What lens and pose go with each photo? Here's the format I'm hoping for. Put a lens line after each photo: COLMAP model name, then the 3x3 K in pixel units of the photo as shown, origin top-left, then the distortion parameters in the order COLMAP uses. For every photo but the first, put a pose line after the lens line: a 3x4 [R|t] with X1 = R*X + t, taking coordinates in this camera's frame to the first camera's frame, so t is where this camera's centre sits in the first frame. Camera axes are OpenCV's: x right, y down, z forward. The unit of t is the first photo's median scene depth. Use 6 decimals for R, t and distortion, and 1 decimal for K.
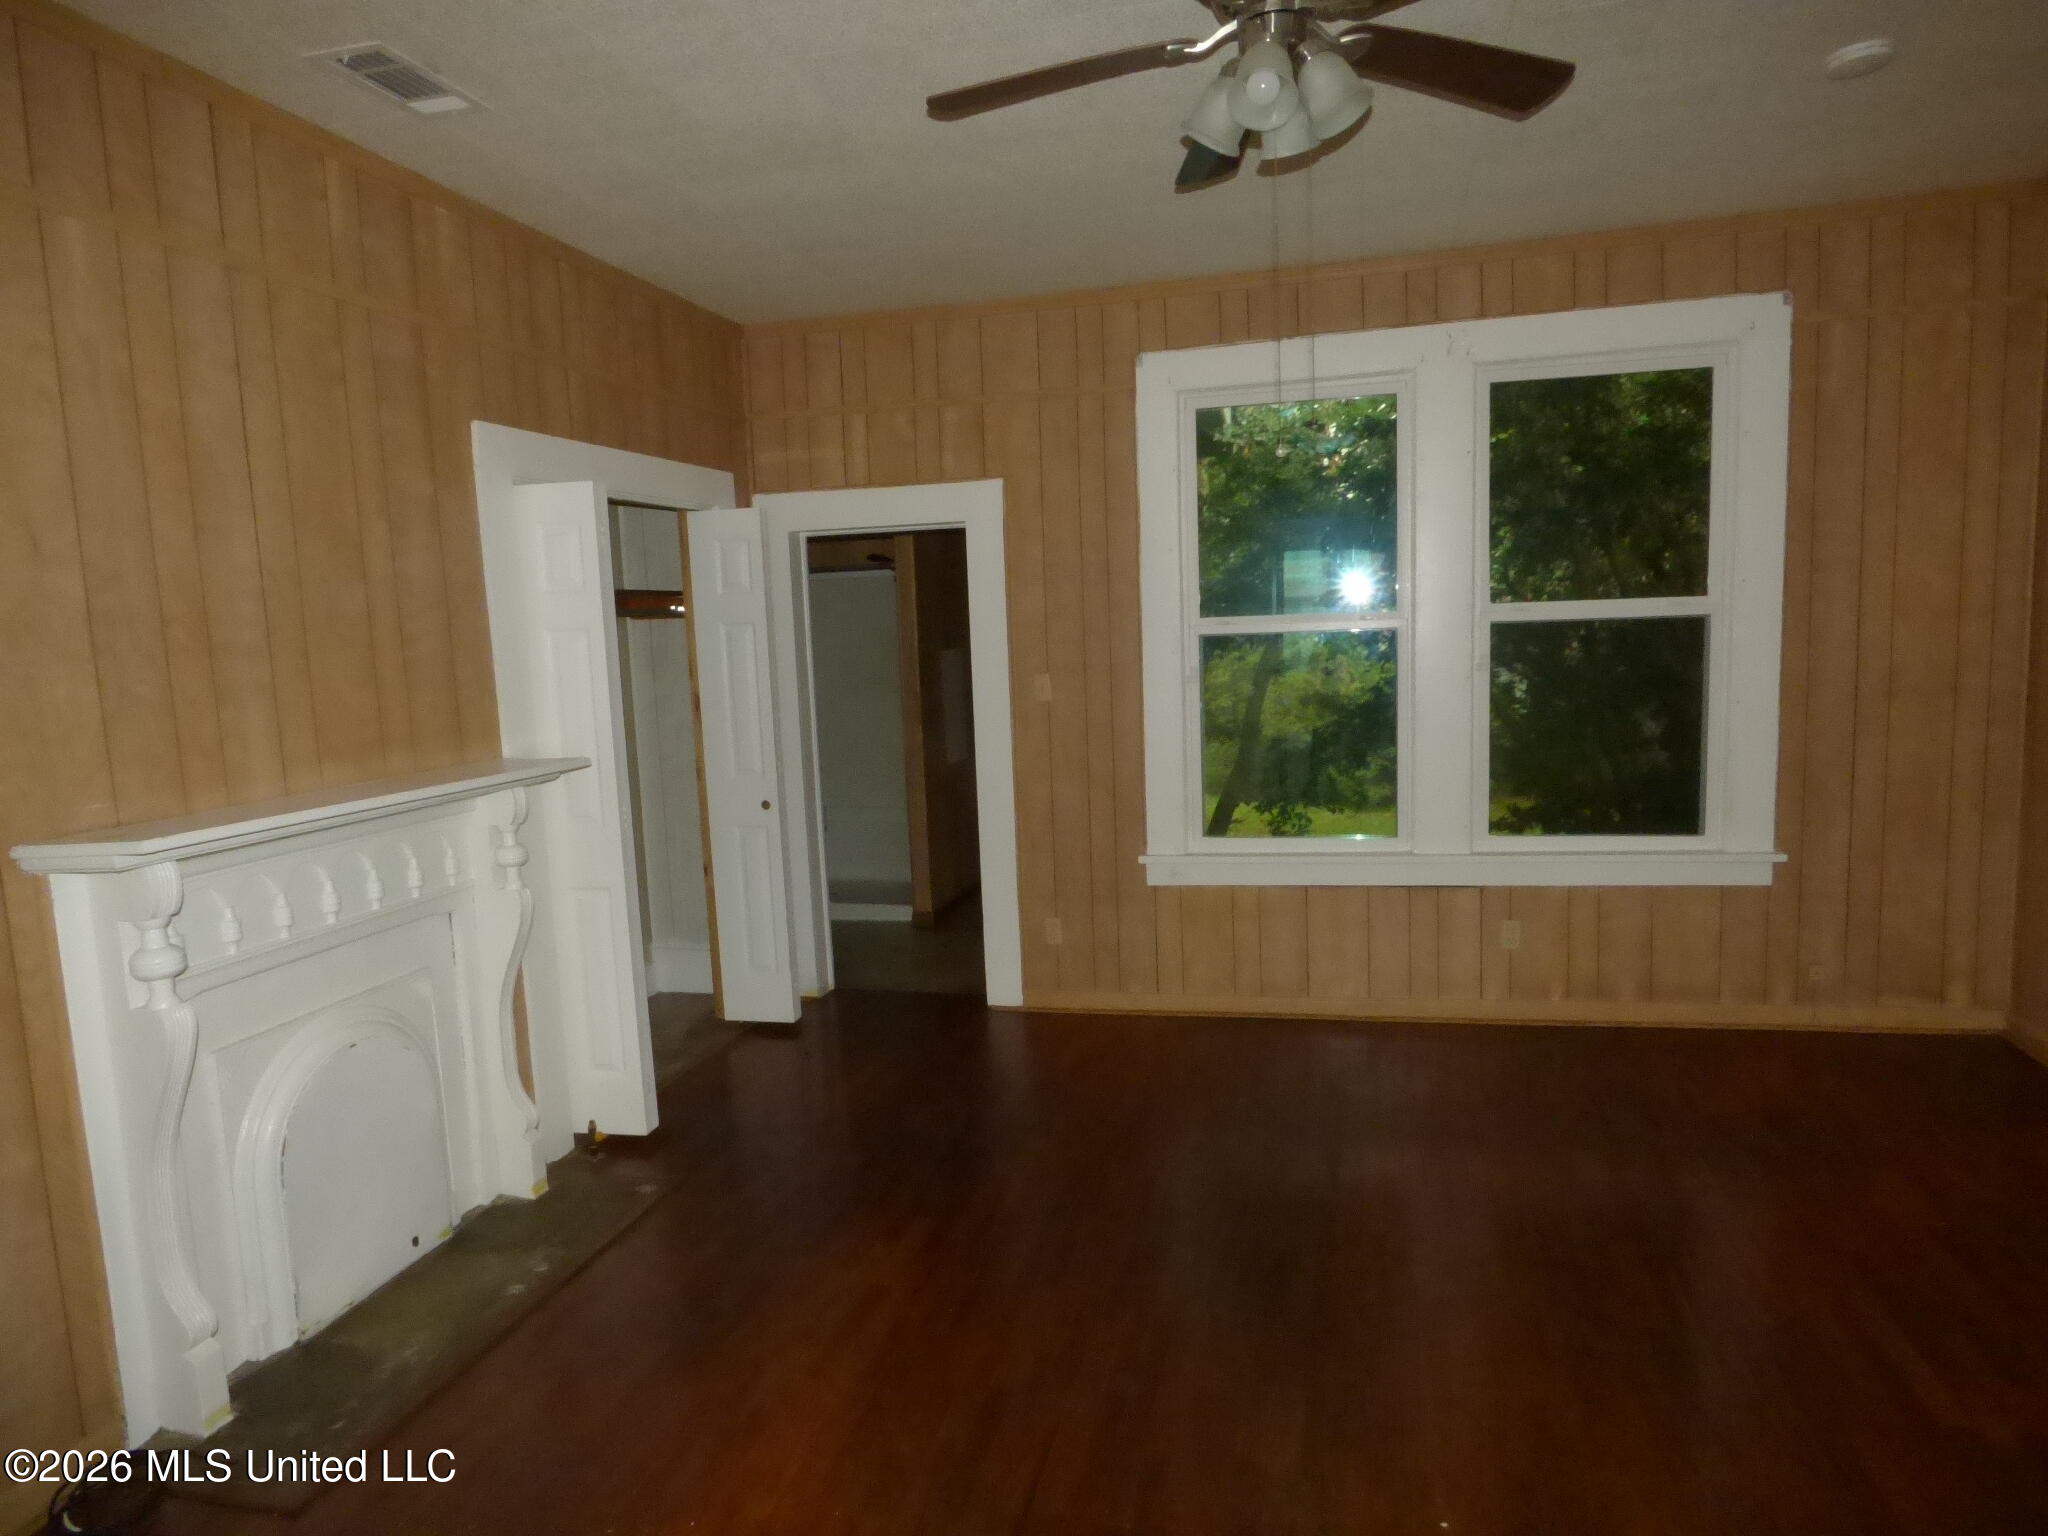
lens RADIAL K [[1242.7, 0, 1016.4], [0, 1242.7, 767.0], [0, 0, 1]] dist [-0.003710, 0.001327]
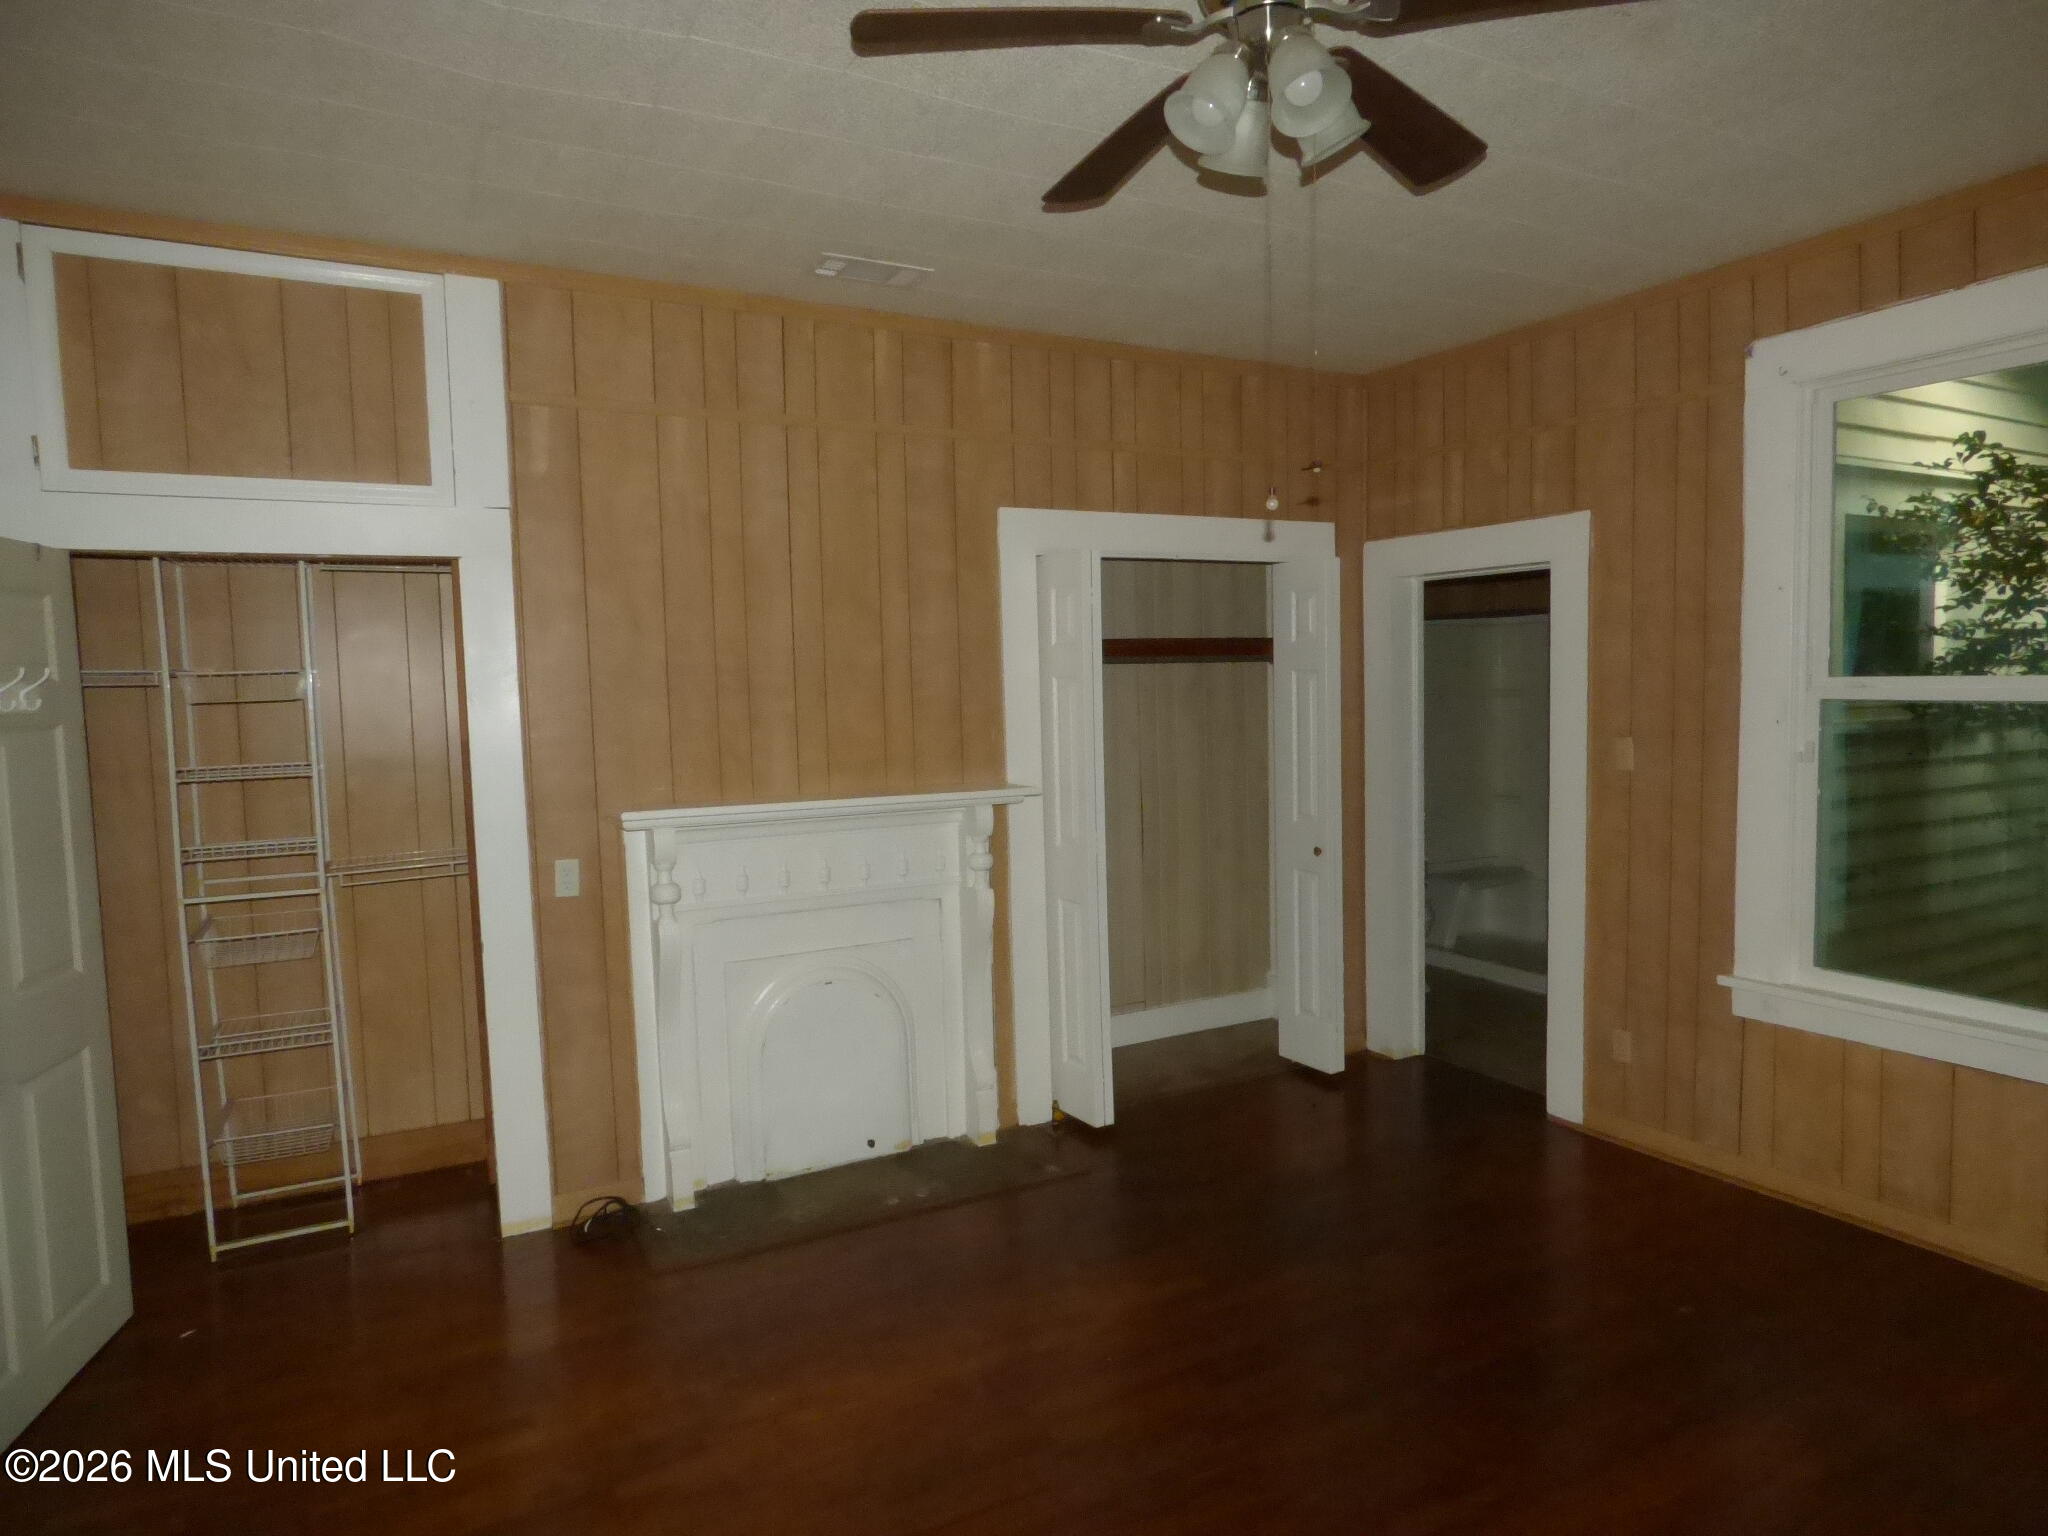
lens RADIAL K [[1242.7, 0, 1016.4], [0, 1242.7, 767.0], [0, 0, 1]] dist [-0.003710, 0.001327]
pose [[0.681153, 0.077335, -0.728045, 0.364739], [-0.091348, 0.995612, 0.020293, -0.036017], [0.726420, 0.052683, 0.685229, 0.130009]]
